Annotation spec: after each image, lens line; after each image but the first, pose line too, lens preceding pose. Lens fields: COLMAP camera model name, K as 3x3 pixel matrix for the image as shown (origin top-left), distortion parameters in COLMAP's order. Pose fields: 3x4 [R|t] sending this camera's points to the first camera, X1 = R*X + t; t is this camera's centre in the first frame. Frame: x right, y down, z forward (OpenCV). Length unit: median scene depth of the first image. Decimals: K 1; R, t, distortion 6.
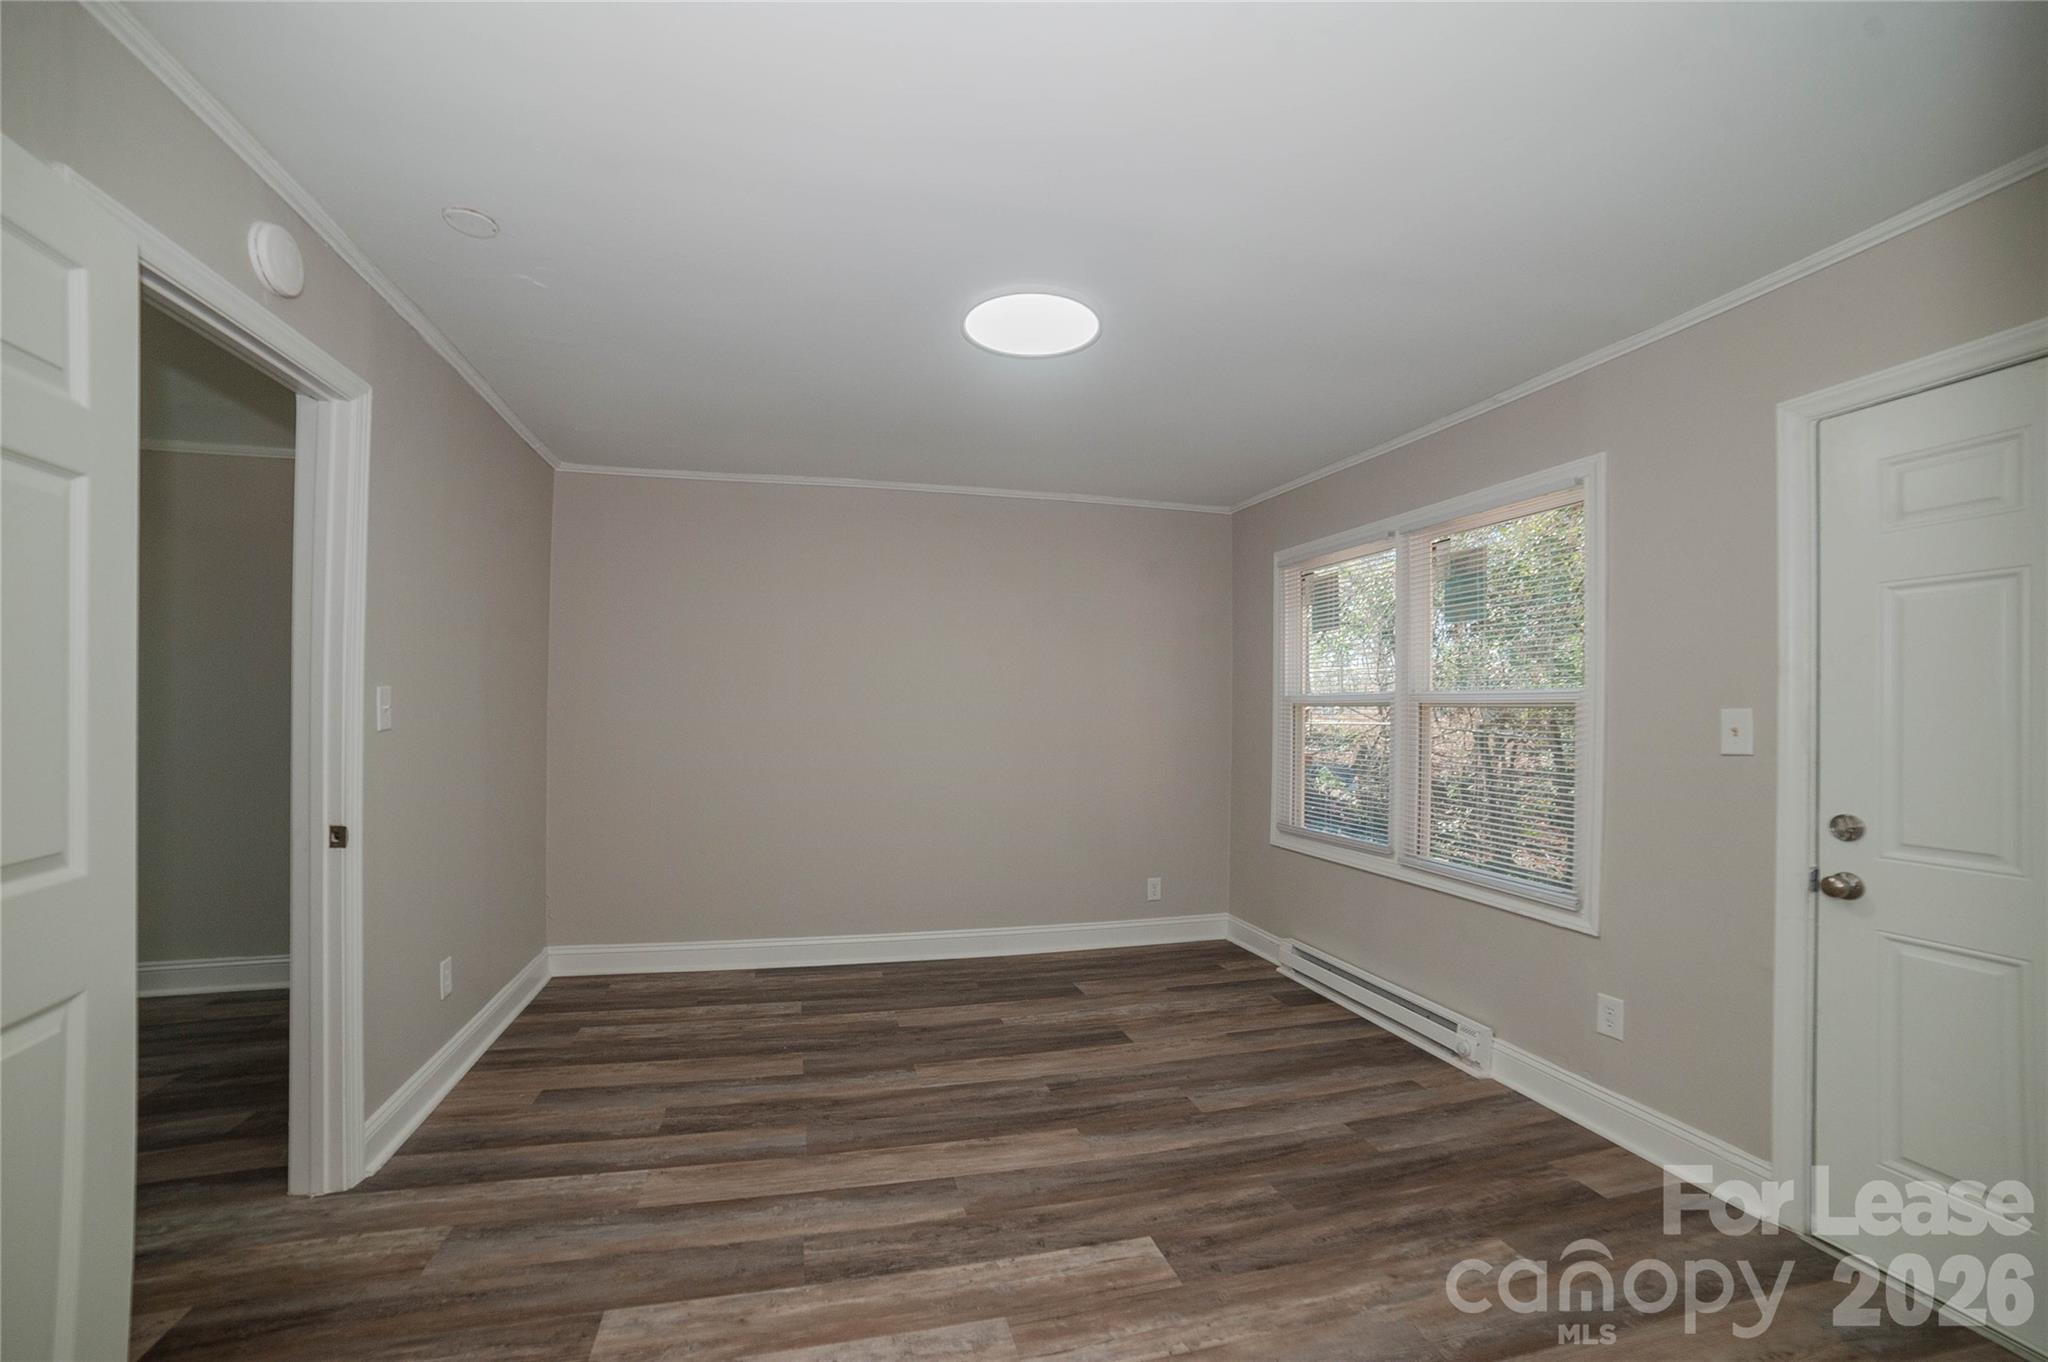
lens RADIAL K [[829.9, 0, 1010.1], [0, 829.9, 680.8], [0, 0, 1]] dist [-0.098392, 0.040032]
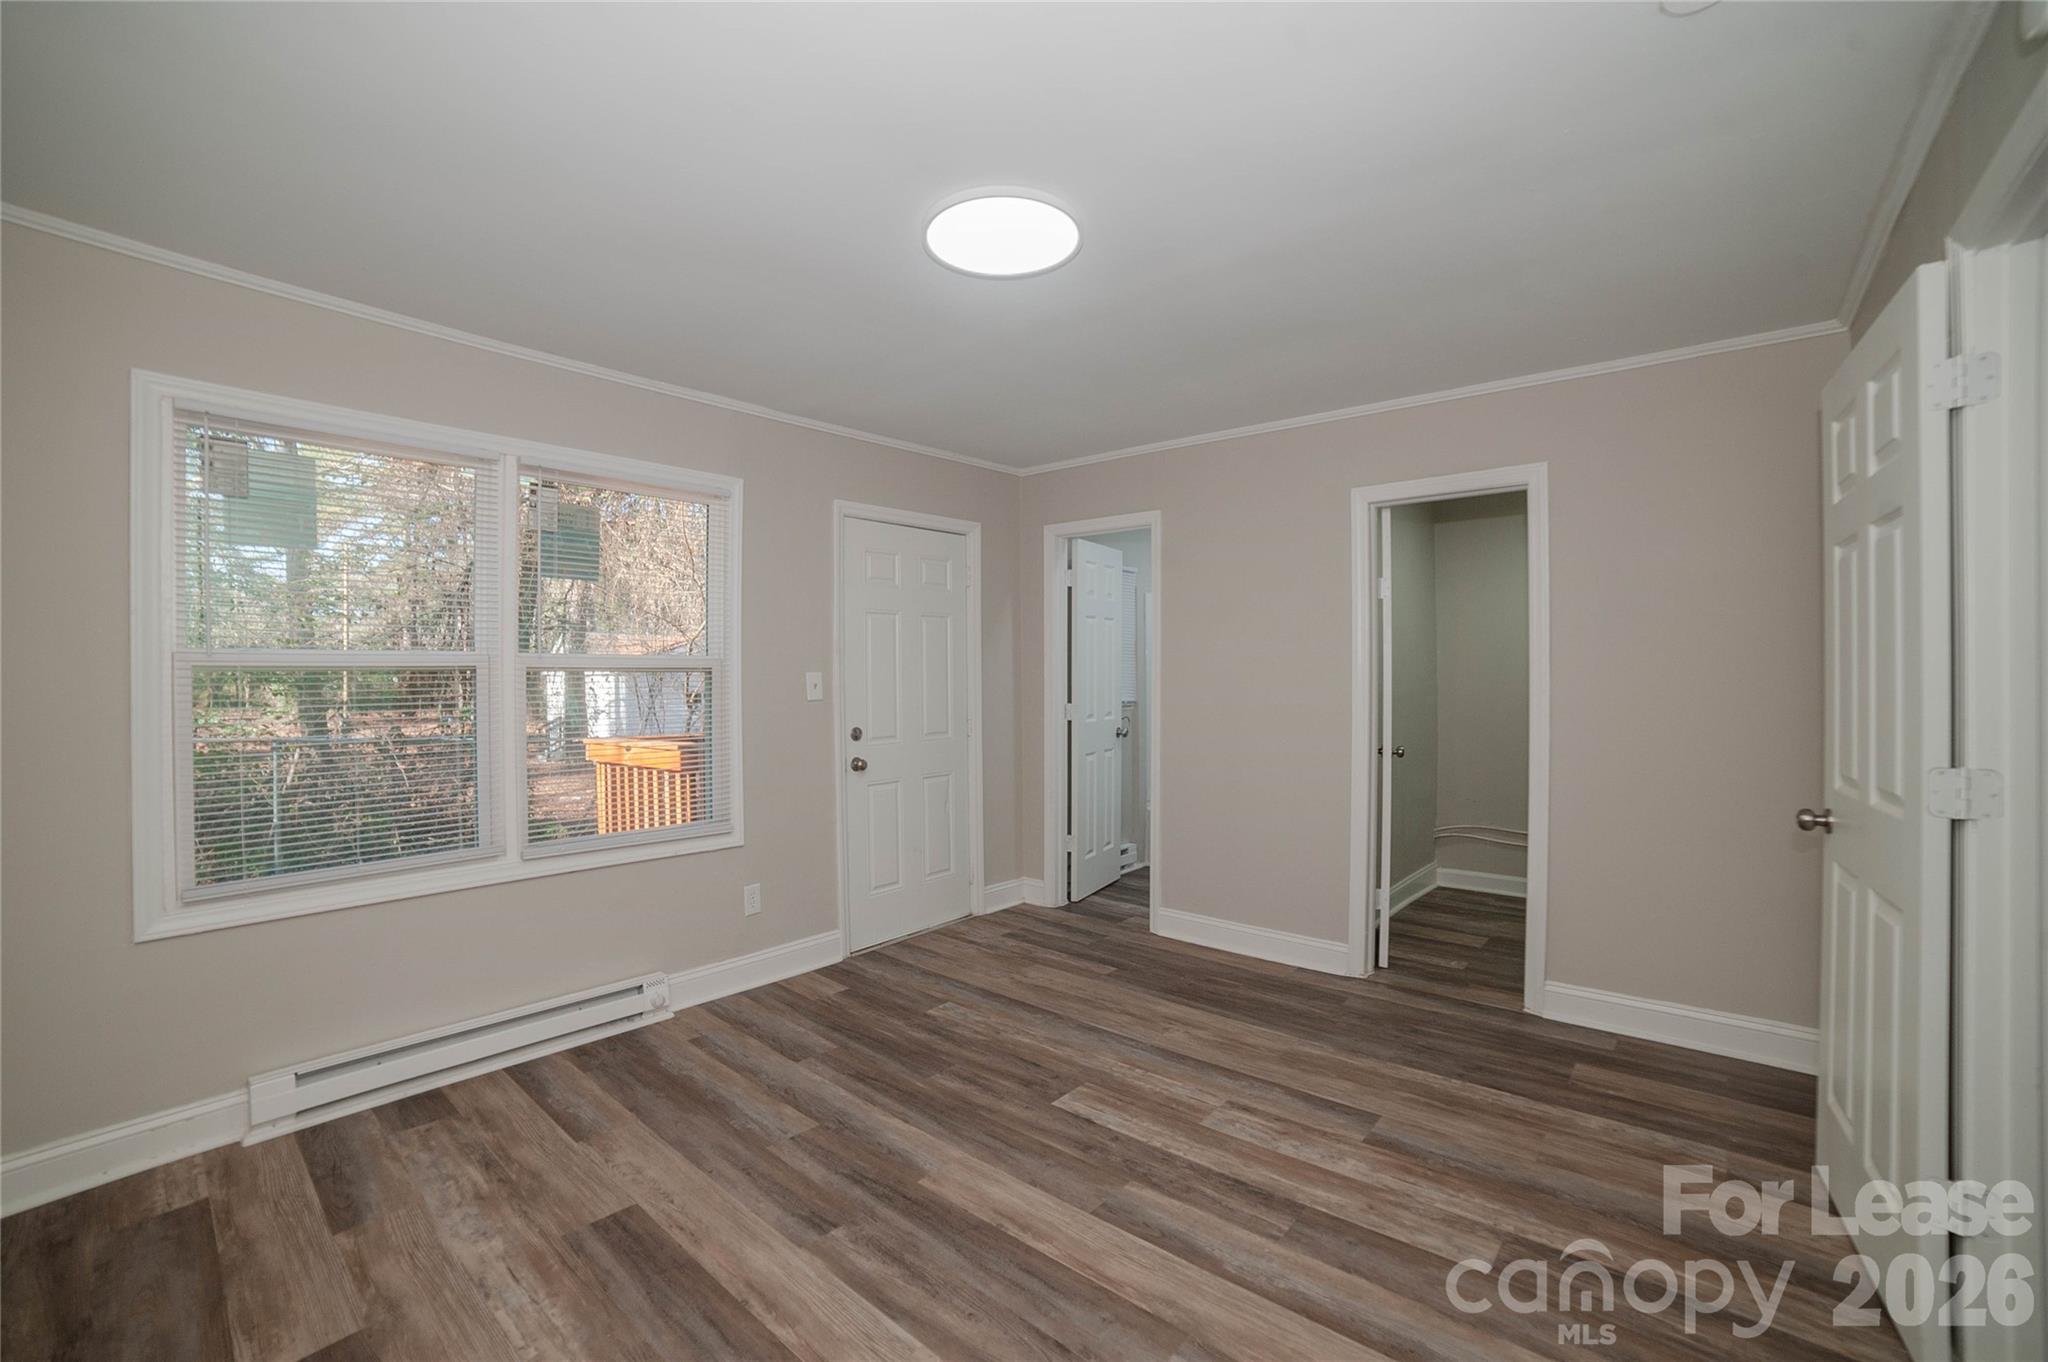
lens RADIAL K [[832.5, 0, 1028.3], [0, 832.5, 673.4], [0, 0, 1]] dist [-0.105675, 0.035852]
pose [[-0.562914, -0.012445, 0.826421, -0.697995], [-0.032453, 0.999448, -0.007054, 0.024069], [-0.825878, -0.030791, -0.563008, 1.449640]]
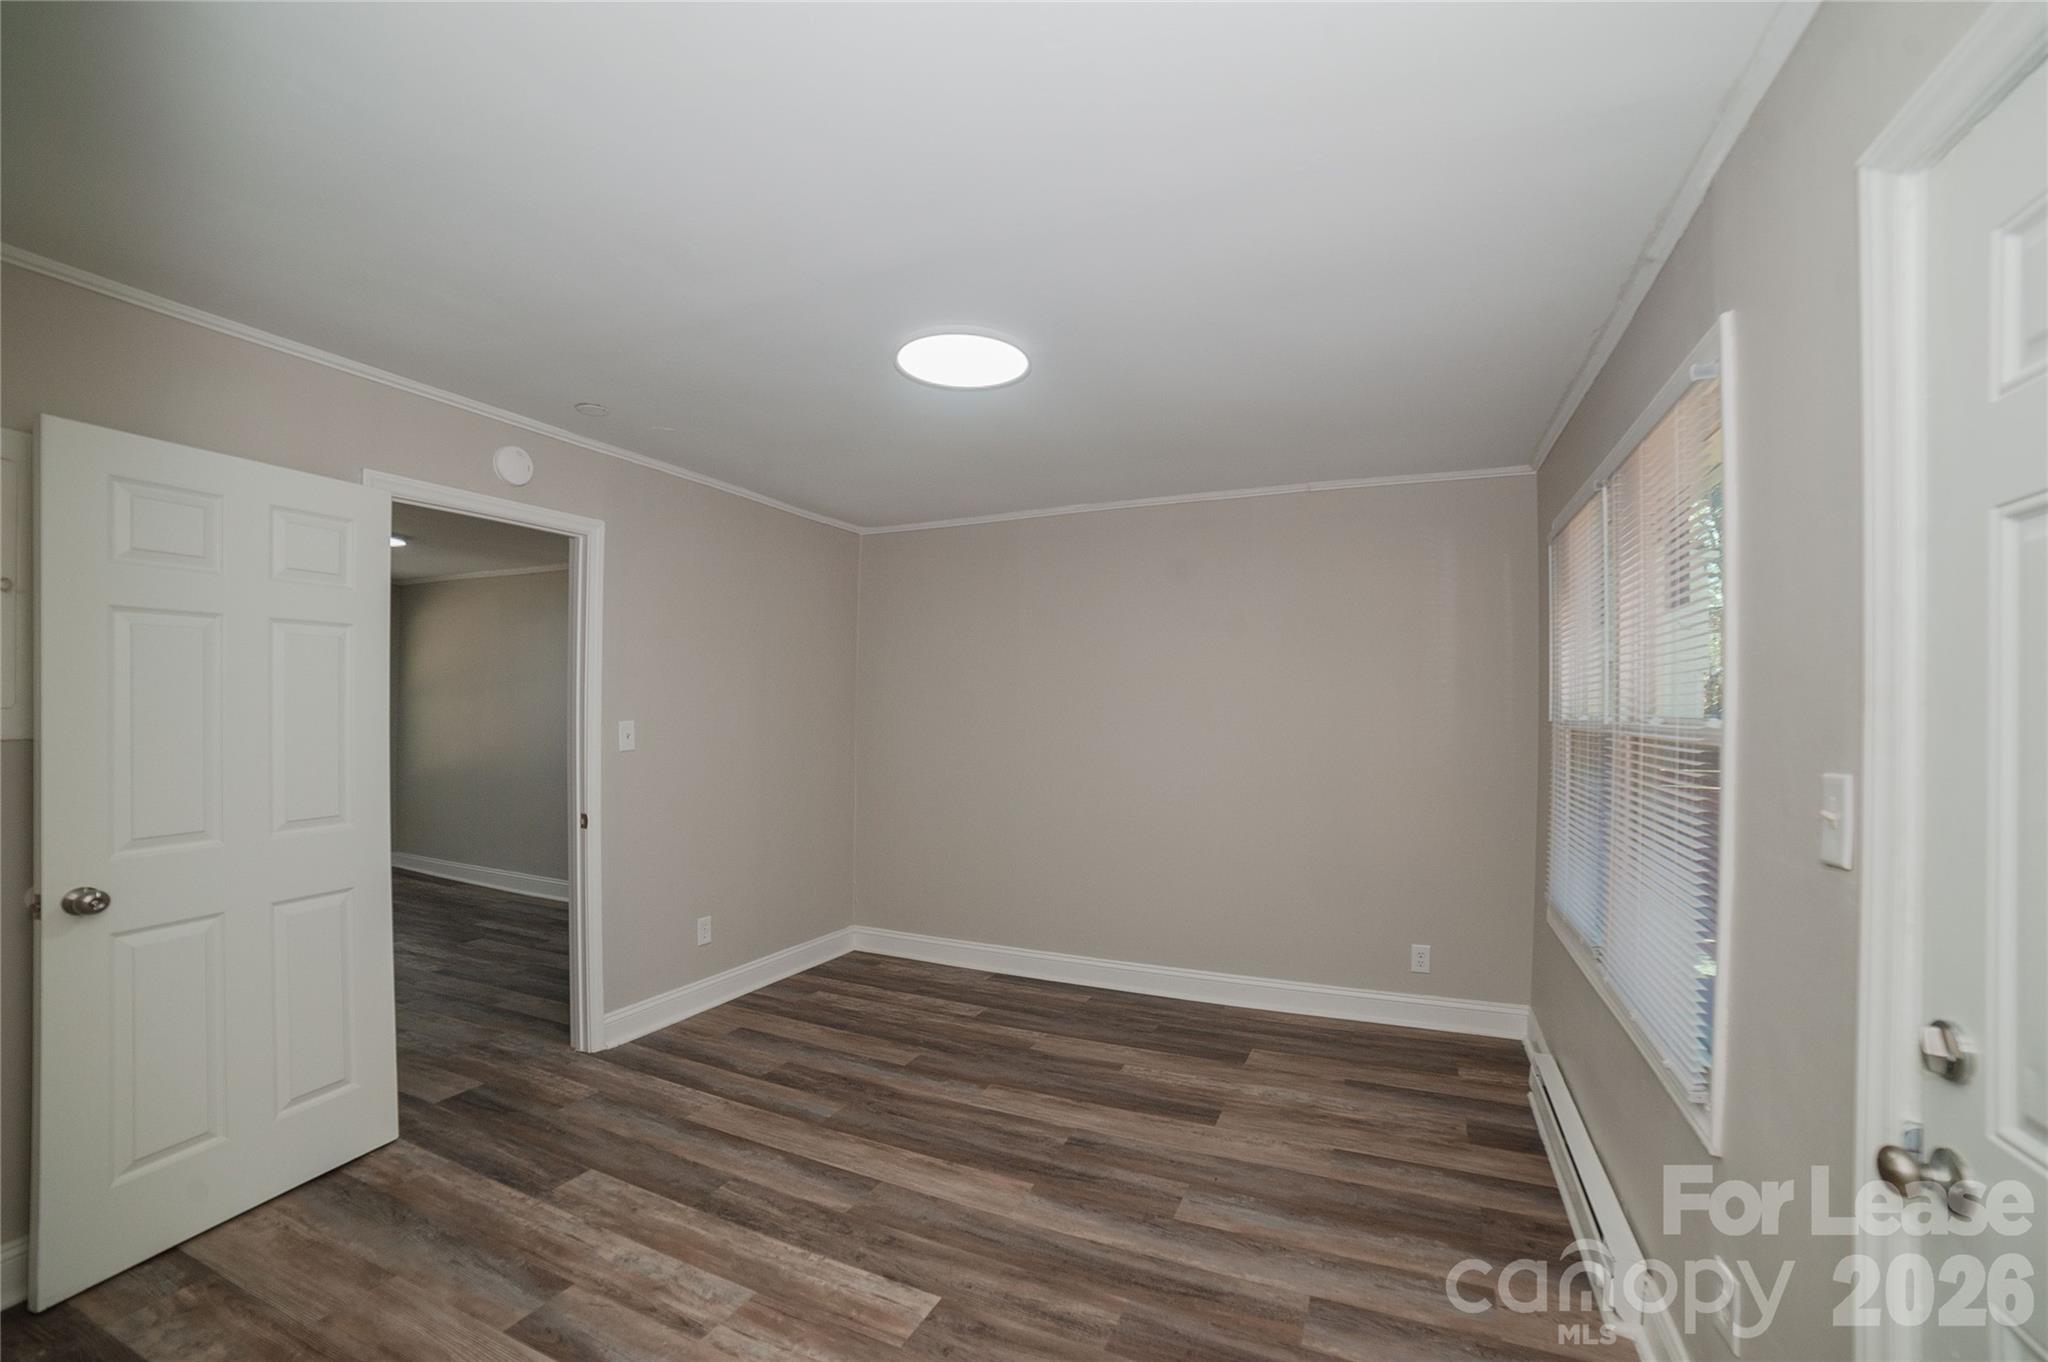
lens RADIAL K [[846.8, 0, 1055.3], [0, 846.8, 643.8], [0, 0, 1]] dist [-0.093854, 0.029595]
pose [[0.790955, -0.052090, -0.609653, 0.770186], [0.021876, 0.998140, -0.056902, -0.044745], [0.611483, 0.031670, 0.790623, 0.220497]]
